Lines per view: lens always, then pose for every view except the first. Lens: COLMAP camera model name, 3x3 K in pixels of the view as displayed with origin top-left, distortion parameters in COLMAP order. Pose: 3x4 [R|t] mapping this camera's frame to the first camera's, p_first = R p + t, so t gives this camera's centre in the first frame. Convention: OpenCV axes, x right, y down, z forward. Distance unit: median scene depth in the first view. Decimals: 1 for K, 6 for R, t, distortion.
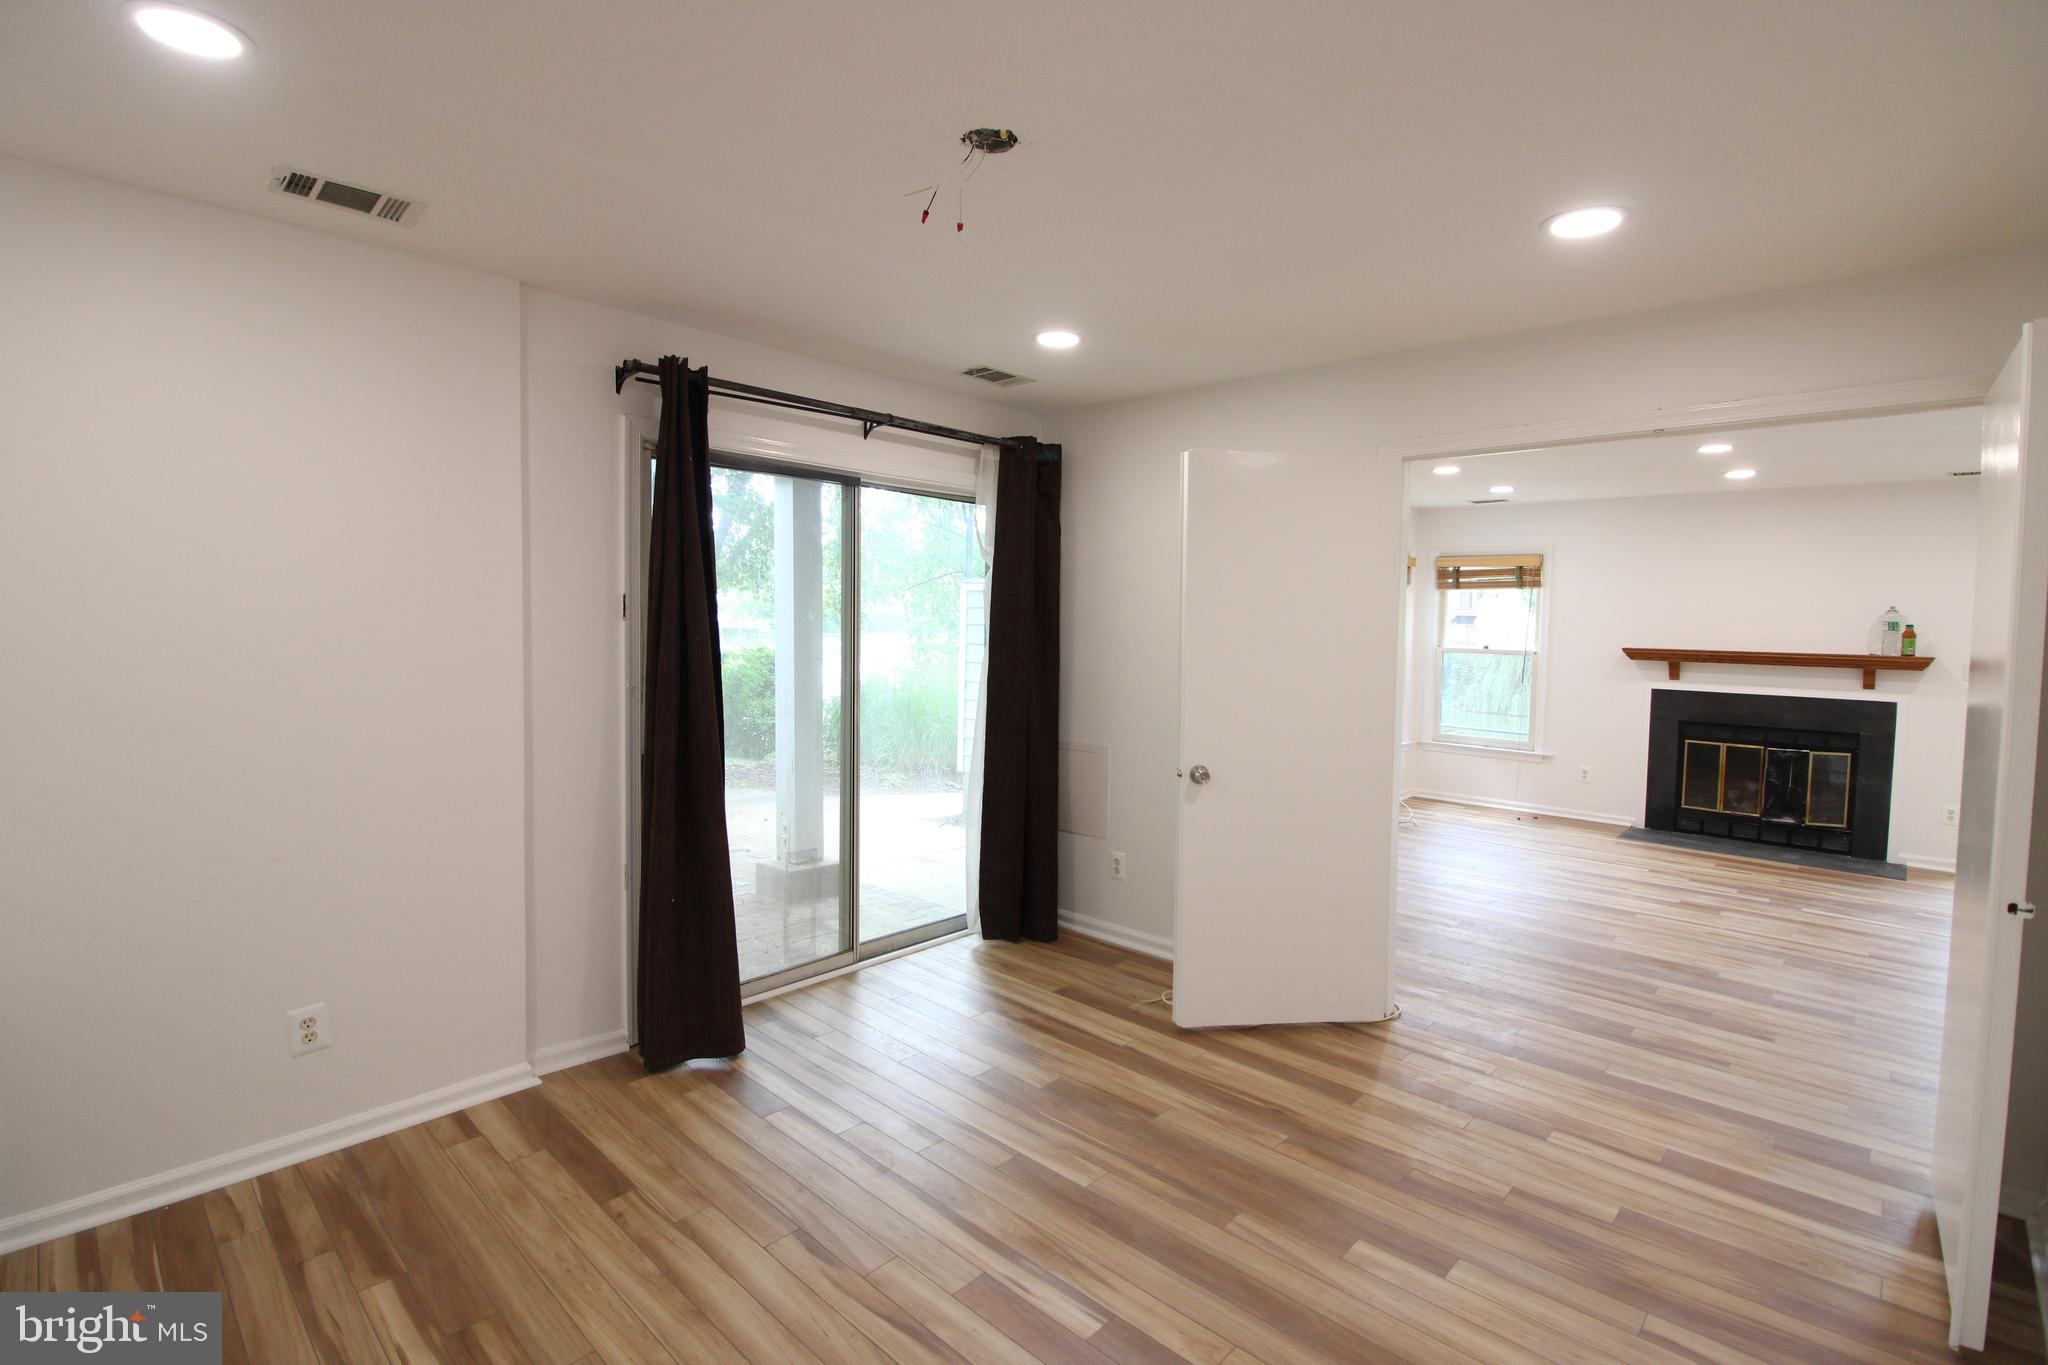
lens RADIAL K [[948.7, 0, 1023.1], [0, 948.7, 667.7], [0, 0, 1]] dist [0.001410, -0.013923]
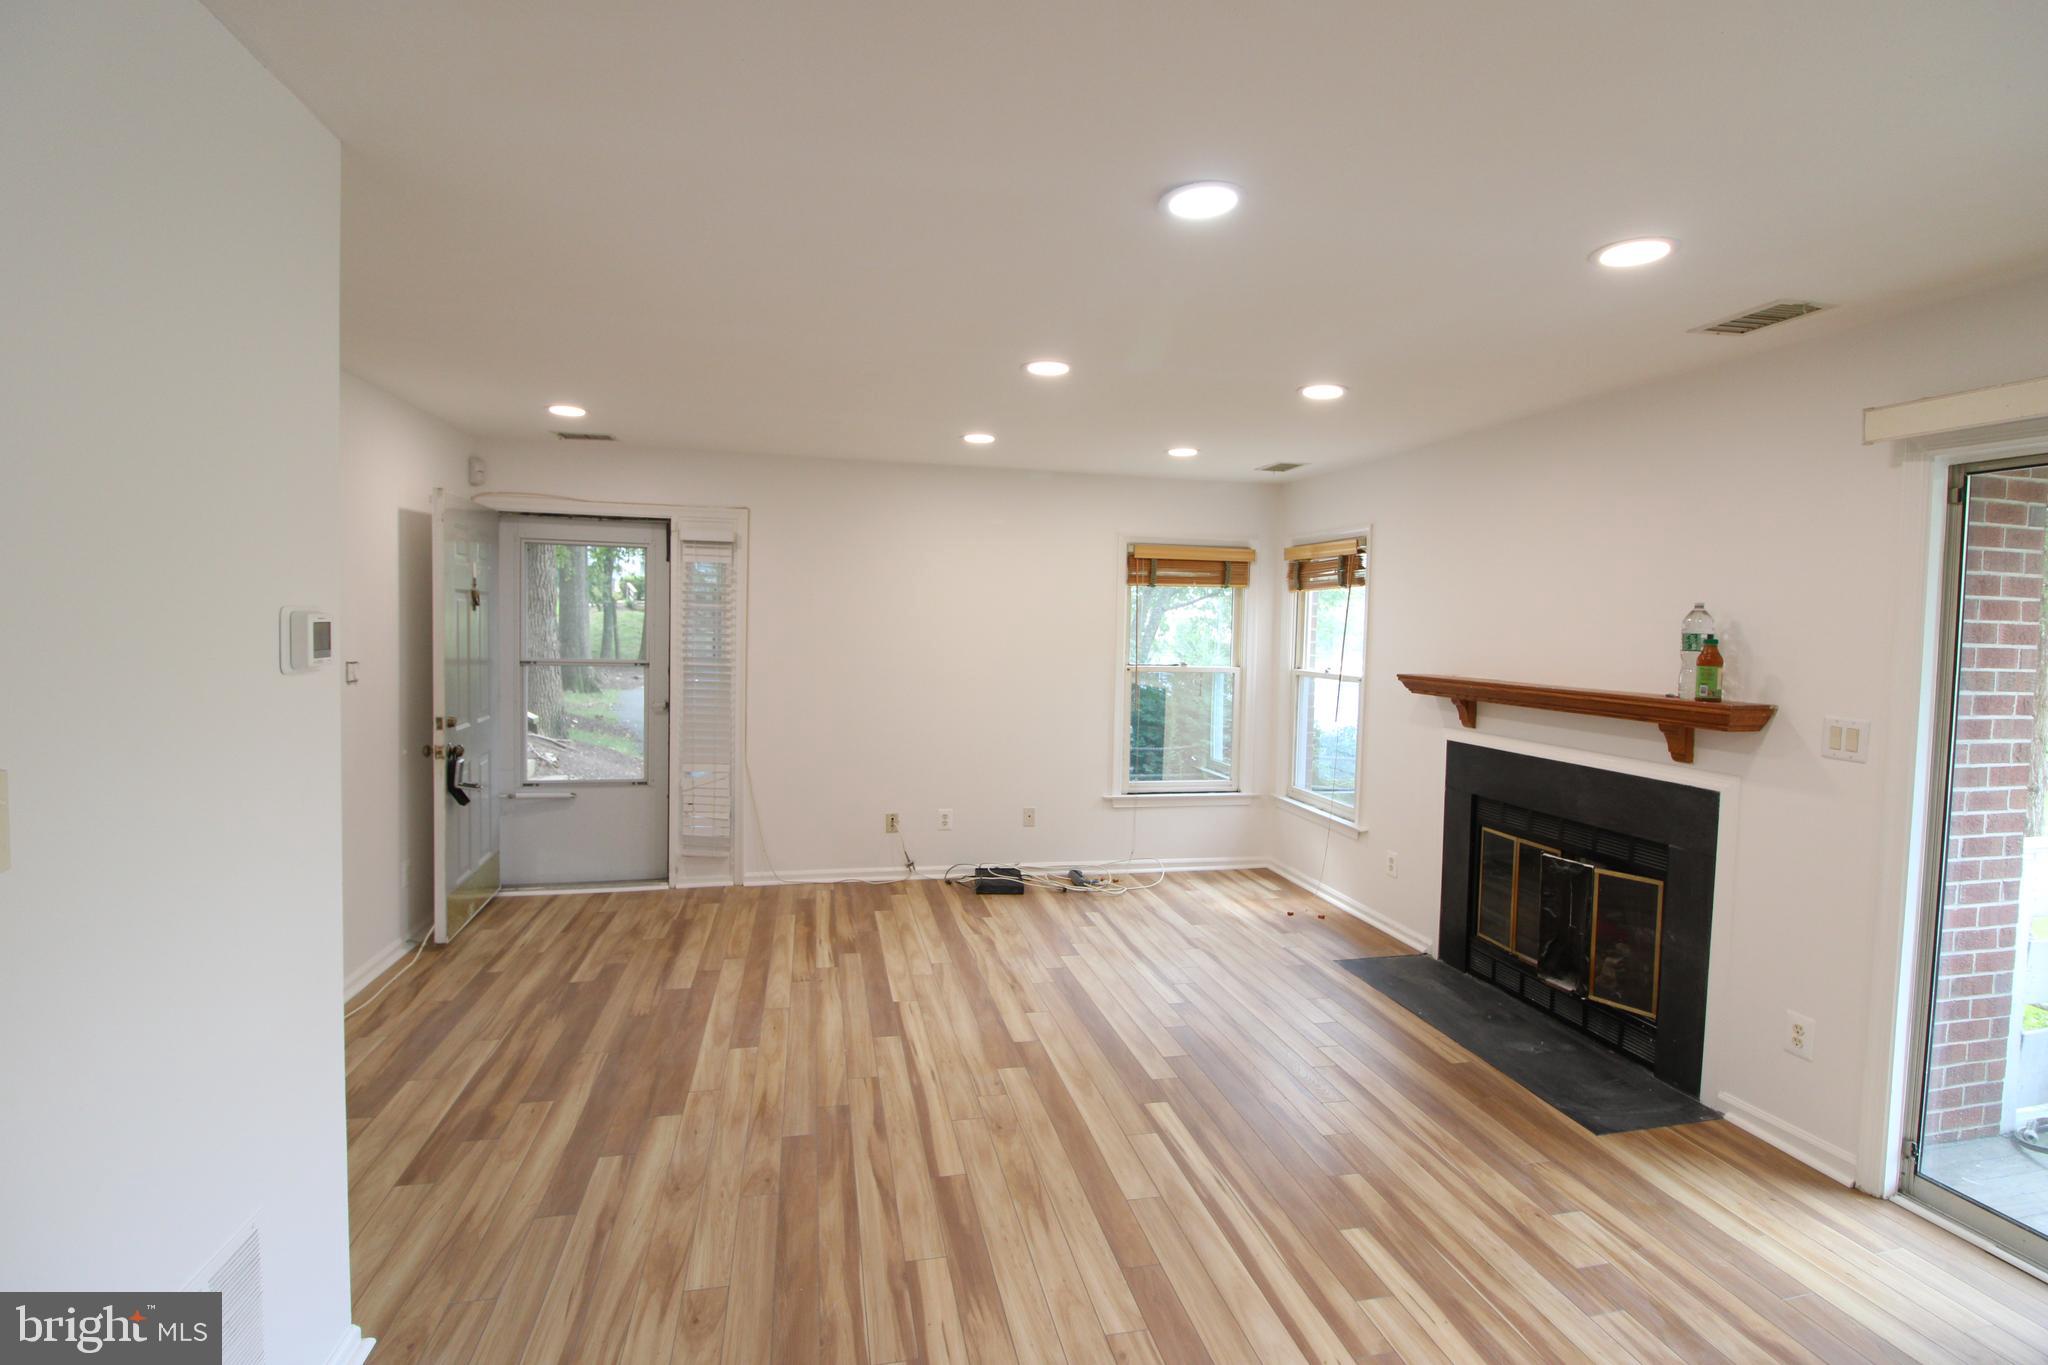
lens RADIAL K [[948.7, 0, 1023.1], [0, 948.7, 667.7], [0, 0, 1]] dist [0.001410, -0.013923]
pose [[0.831283, 0.028723, -0.555107, 1.410814], [-0.039711, 0.999181, -0.007766, -0.017668], [0.554430, 0.028499, 0.831742, 0.570999]]
